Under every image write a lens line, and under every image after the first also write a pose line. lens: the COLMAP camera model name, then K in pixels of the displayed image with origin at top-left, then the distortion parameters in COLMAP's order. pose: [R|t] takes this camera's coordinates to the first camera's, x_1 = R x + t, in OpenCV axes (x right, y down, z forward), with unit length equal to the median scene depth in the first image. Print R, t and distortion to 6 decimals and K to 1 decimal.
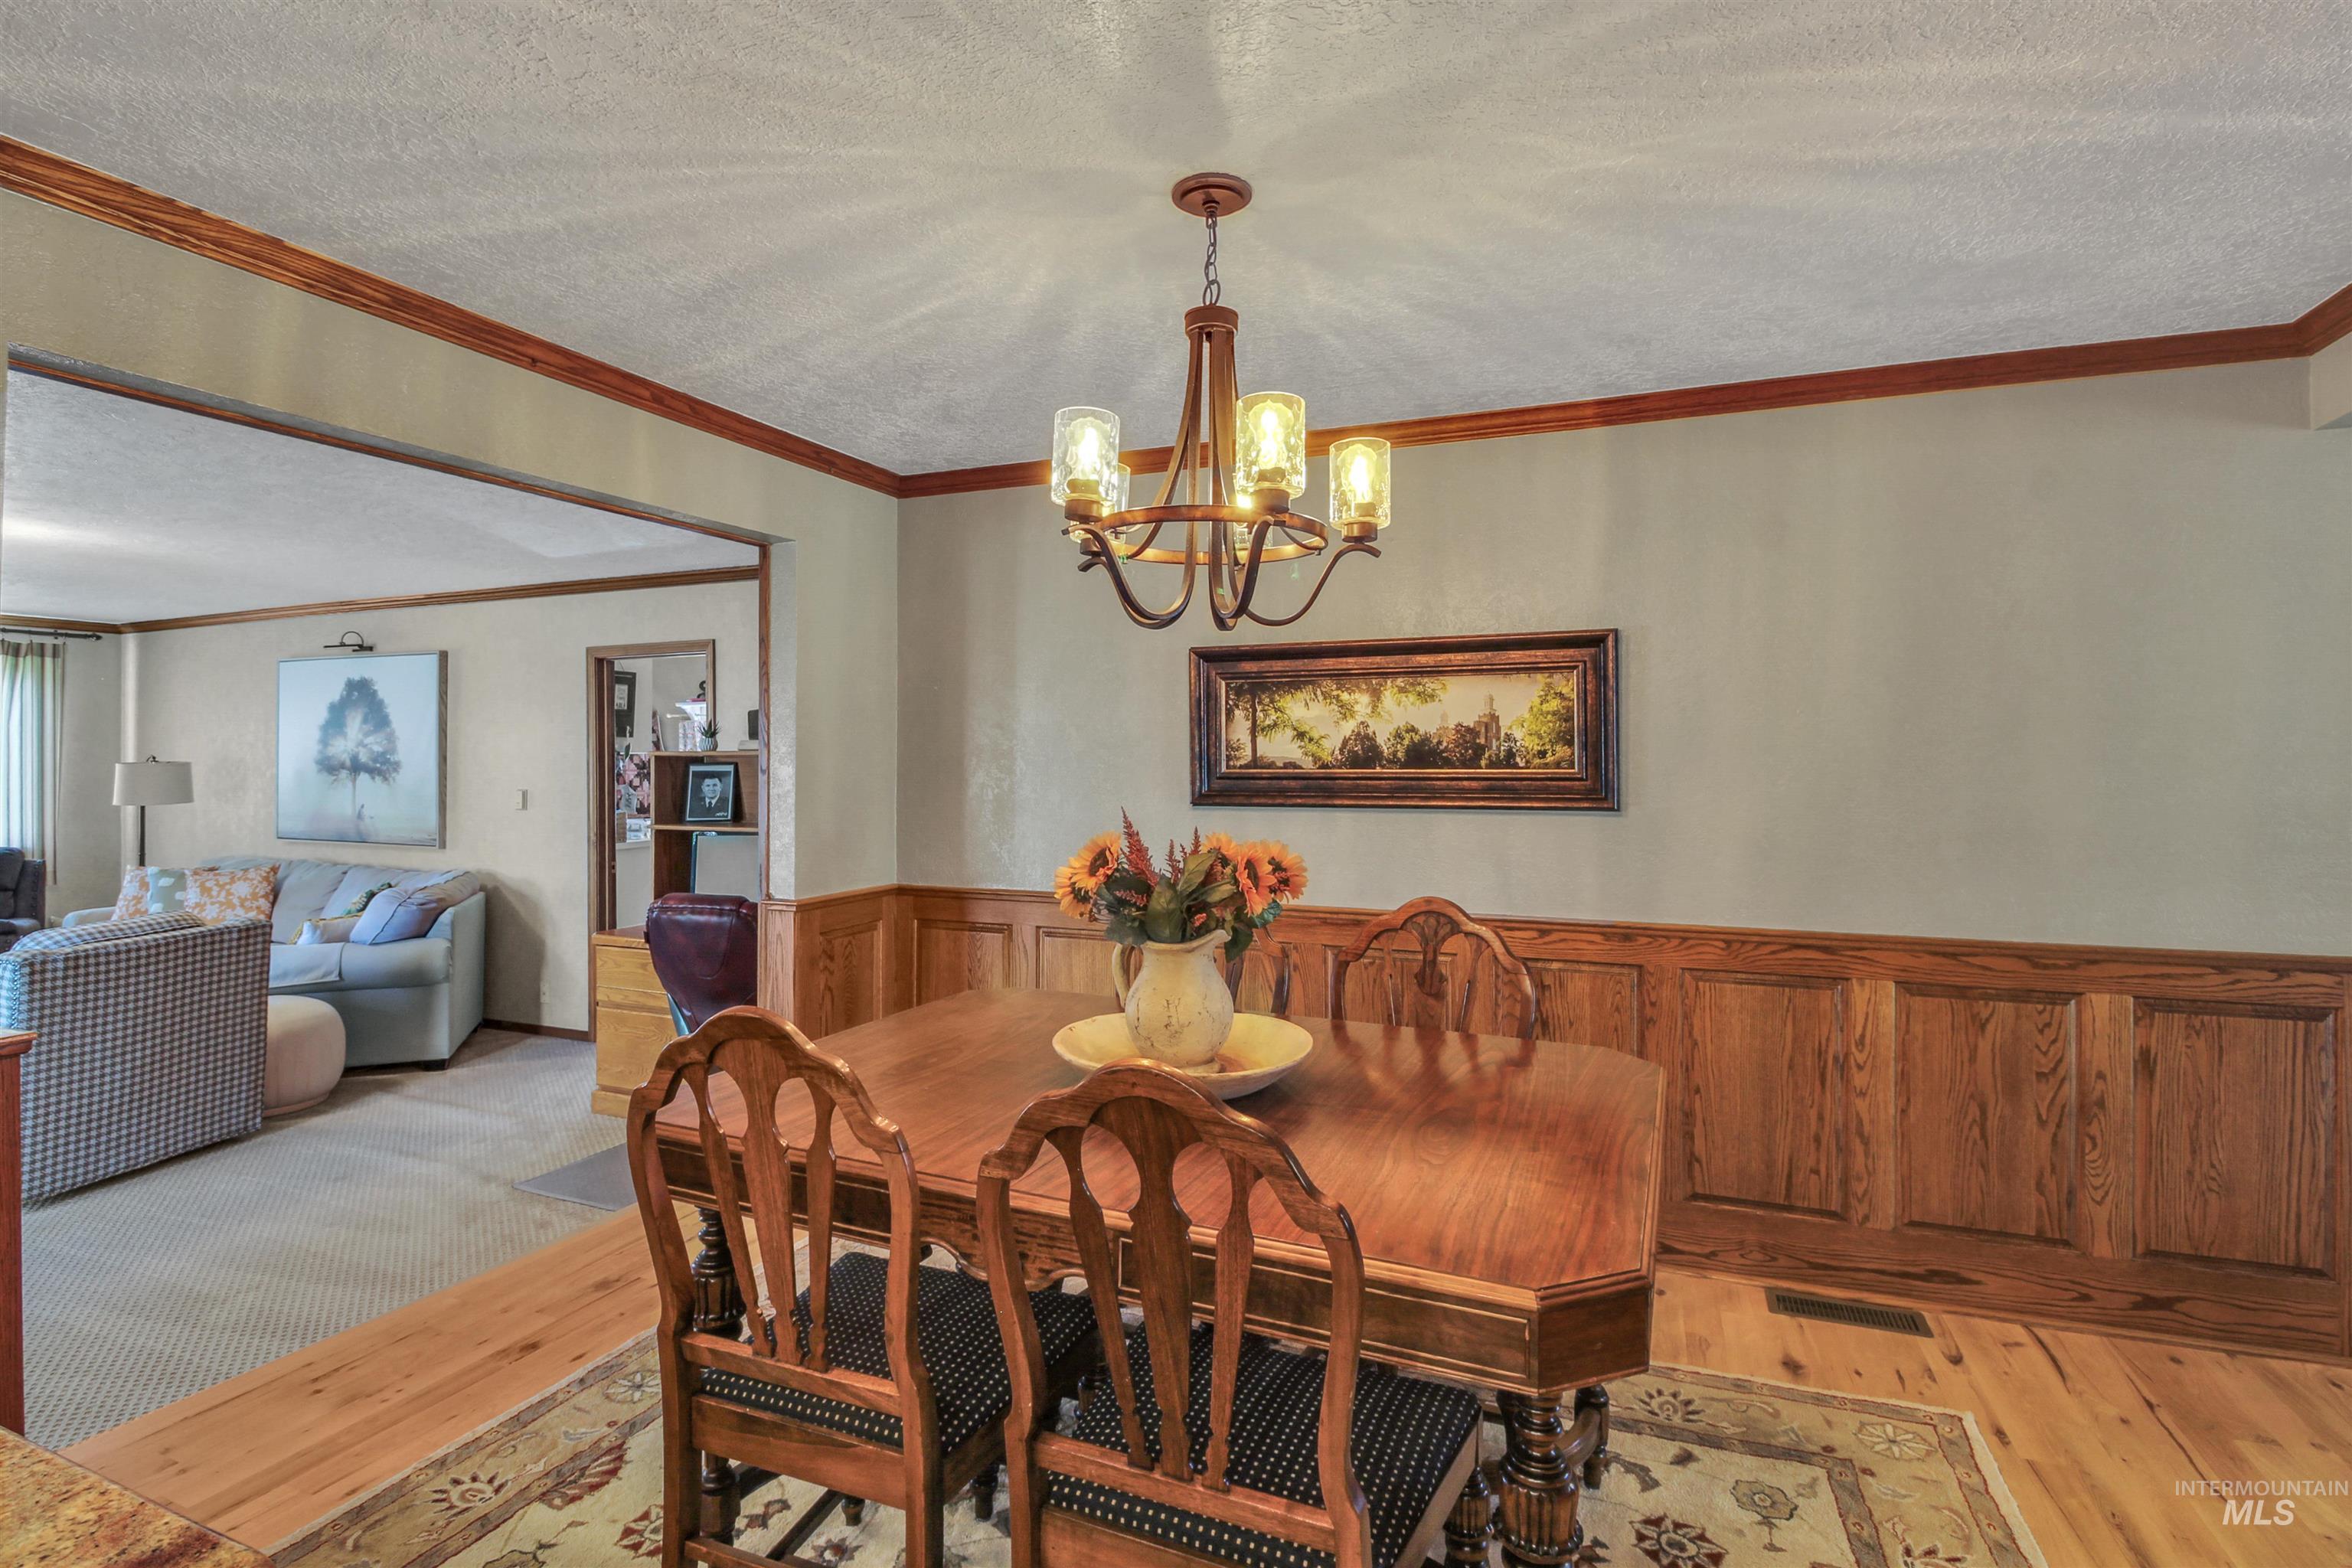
lens RADIAL K [[1141.2, 0, 1173.8], [0, 1141.2, 770.1], [0, 0, 1]] dist [-0.015063, -0.003880]
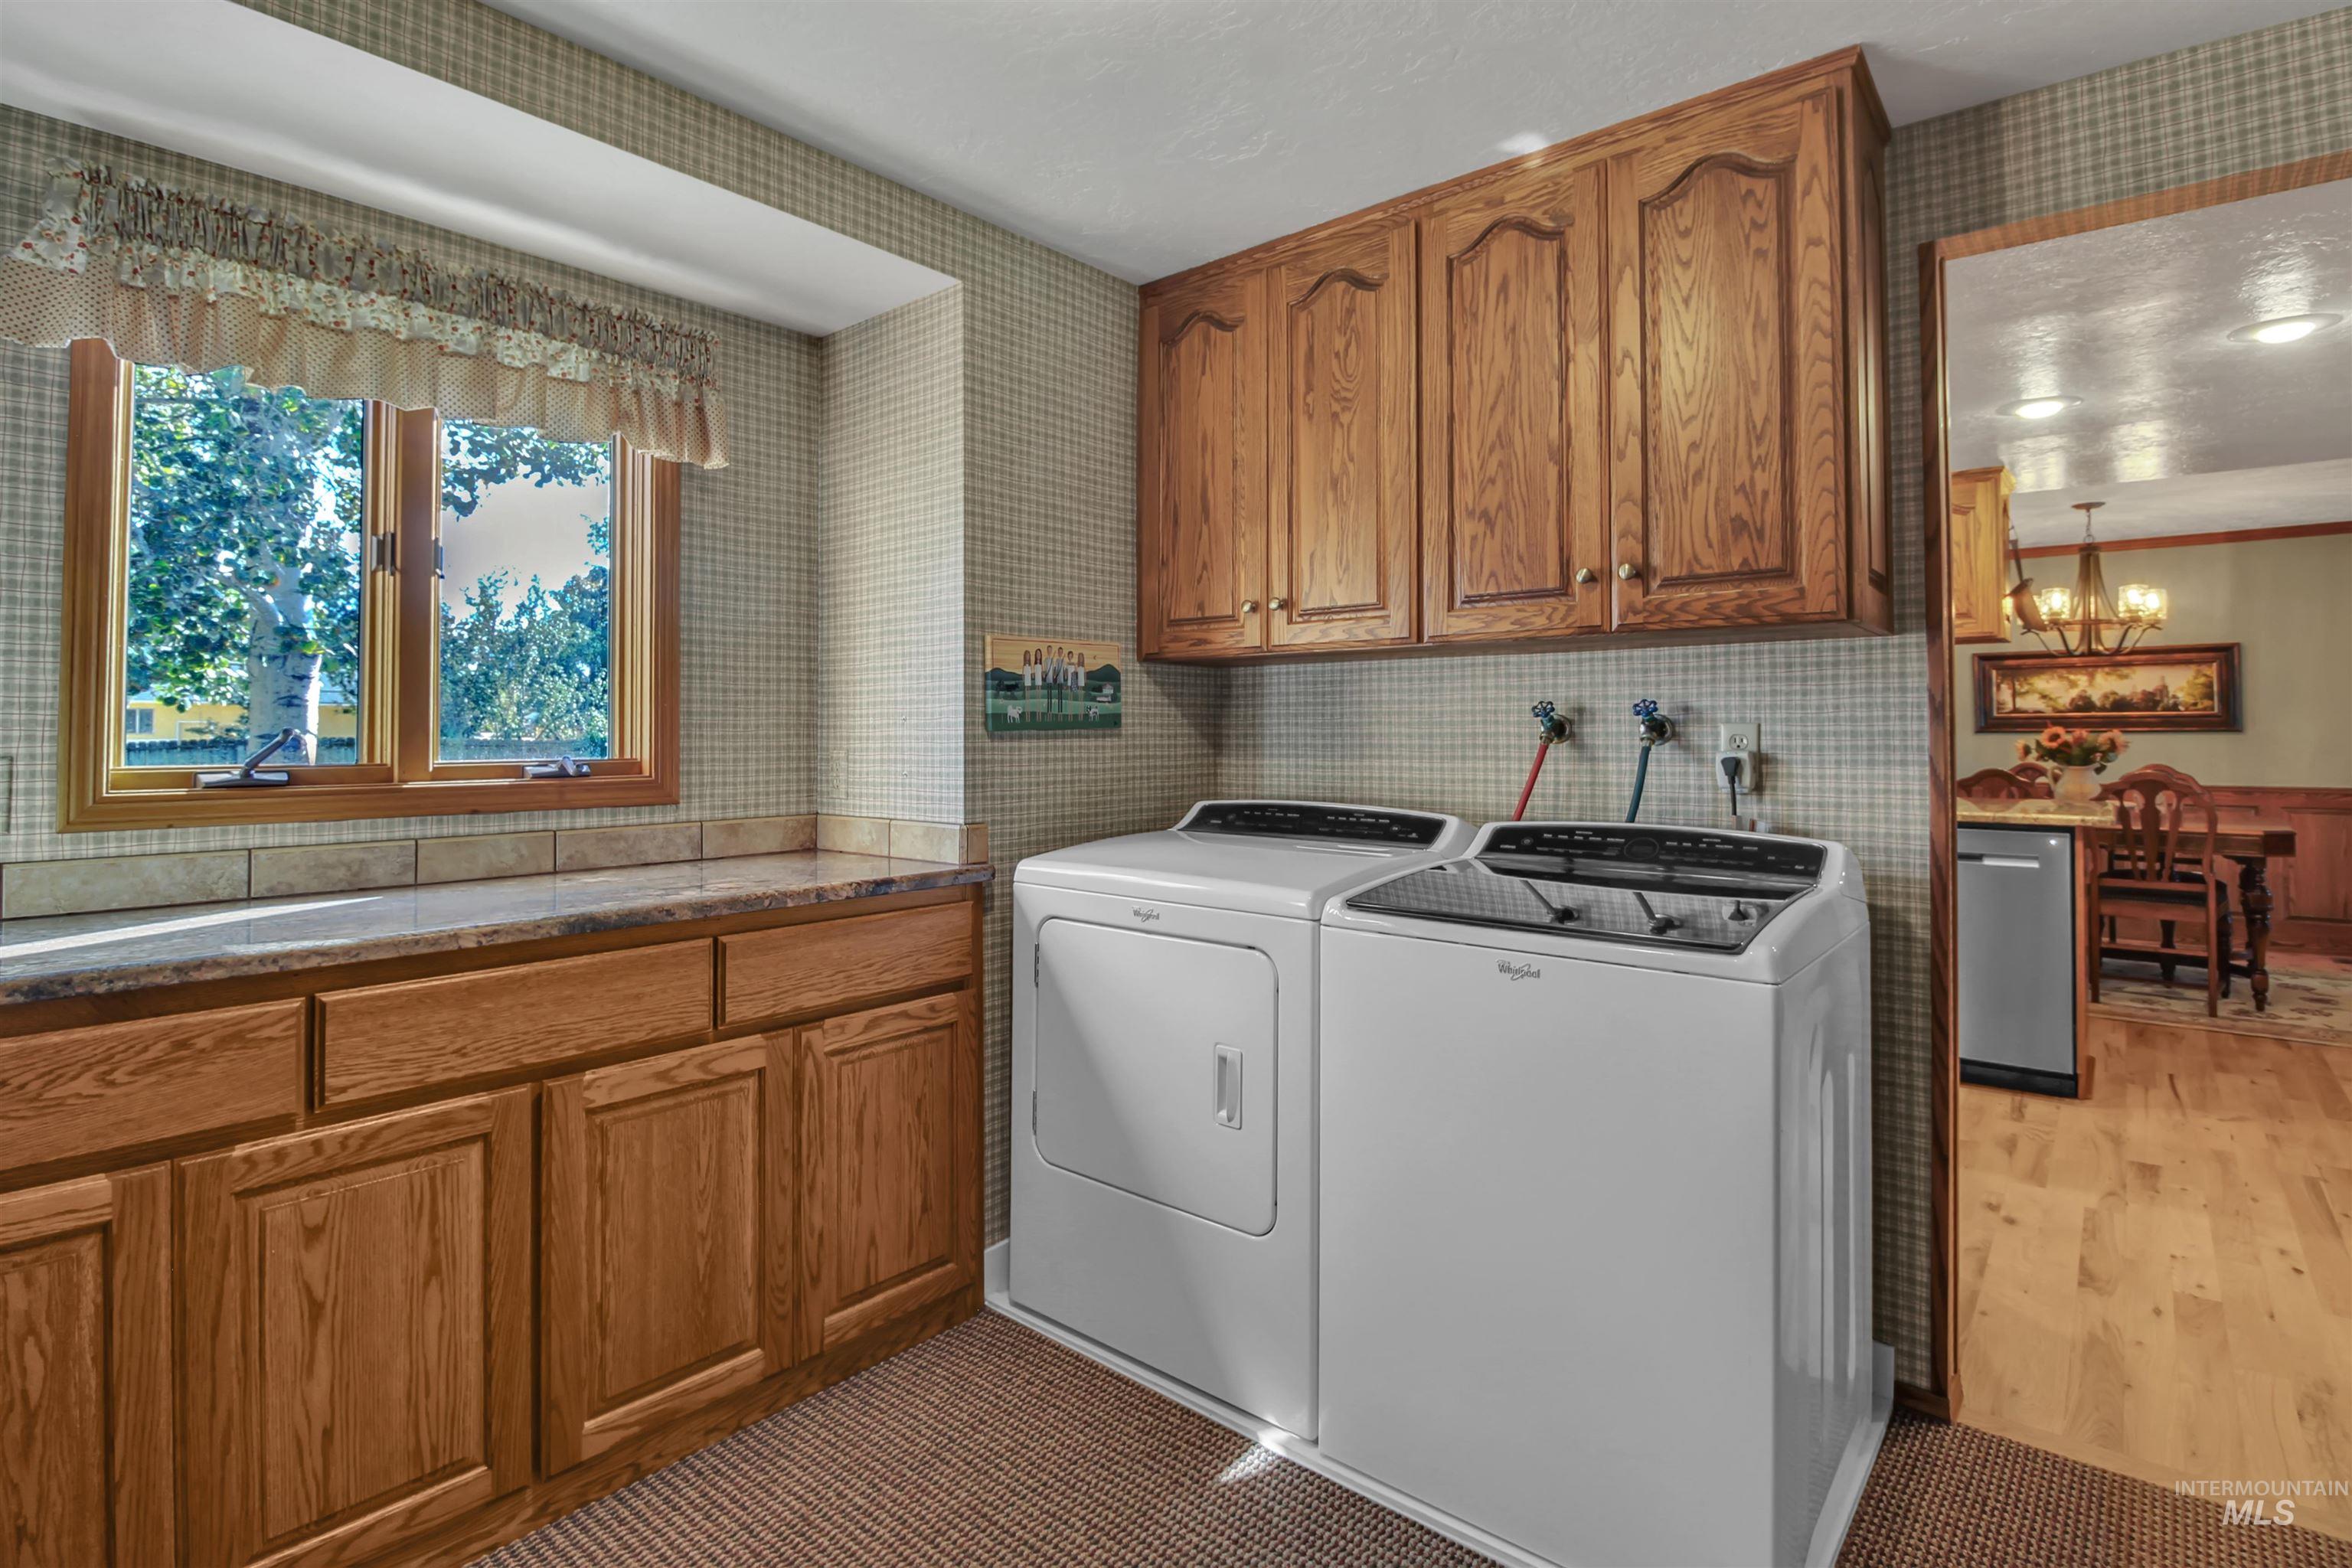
lens RADIAL K [[1141.2, 0, 1187.2], [0, 1141.2, 720.7], [0, 0, 1]] dist [-0.015063, -0.003880]
pose [[0.956230, -0.003106, -0.292601, -0.785602], [-0.002292, 0.999833, -0.018105, 0.053620], [0.292608, 0.017984, 0.956063, -1.403202]]
